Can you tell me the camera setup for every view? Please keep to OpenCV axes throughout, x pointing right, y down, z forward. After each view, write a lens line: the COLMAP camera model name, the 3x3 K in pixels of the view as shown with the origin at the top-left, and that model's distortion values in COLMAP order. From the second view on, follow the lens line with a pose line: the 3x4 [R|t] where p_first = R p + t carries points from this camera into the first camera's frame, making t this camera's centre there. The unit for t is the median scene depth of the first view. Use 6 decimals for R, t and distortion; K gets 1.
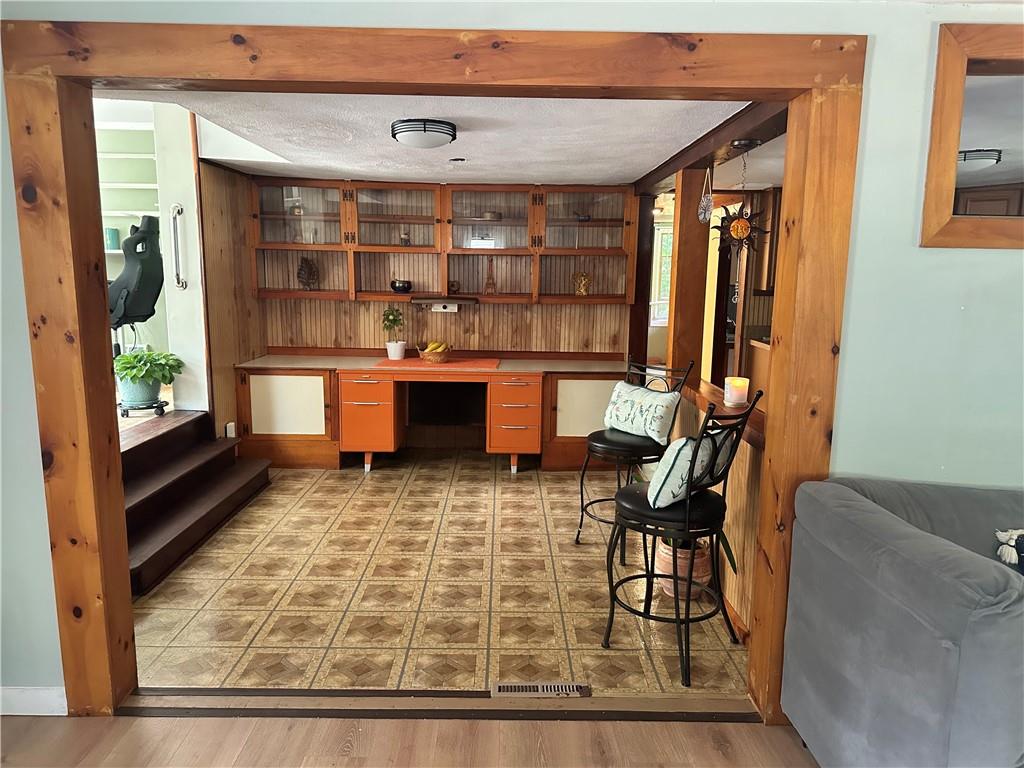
lens RADIAL K [[717.4, 0, 510.4], [0, 717.4, 386.6], [0, 0, 1]] dist [0.119756, -0.154468]
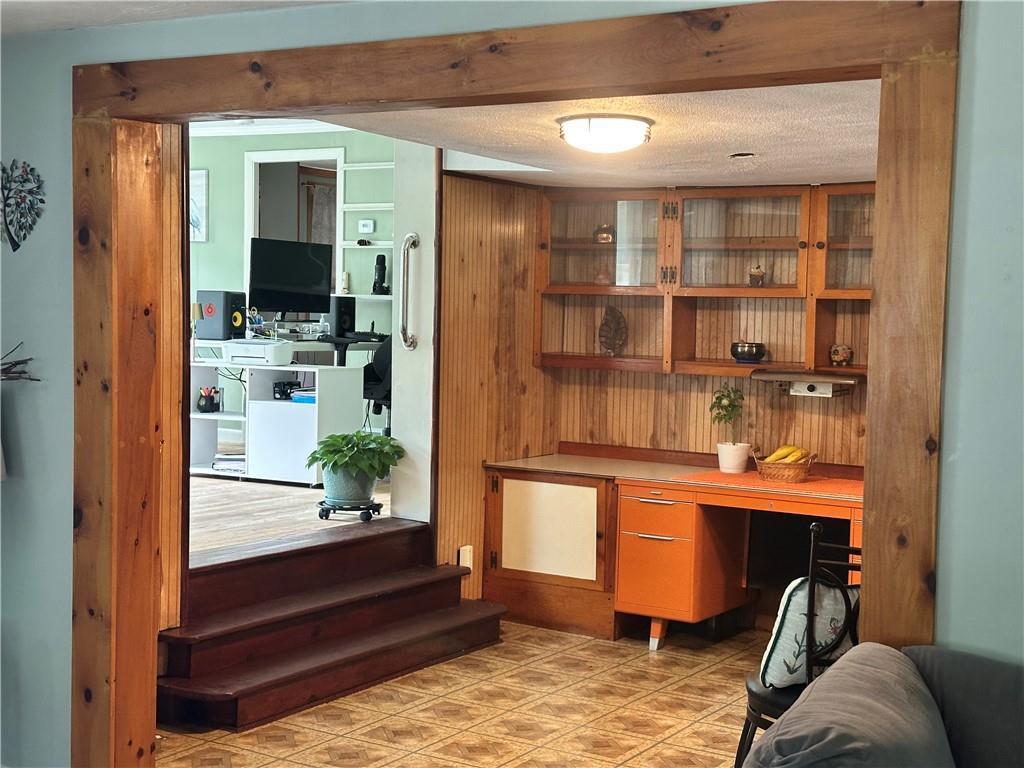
lens RADIAL K [[1429.5, 0, 512.0], [0, 1429.5, 384.0], [0, 0, 1]] dist [0.156286, -0.037640]
pose [[0.846407, 0.032889, -0.531520, 0.379222], [-0.098756, 0.990473, -0.095974, 0.026210], [0.523300, 0.133724, 0.841591, -0.131608]]
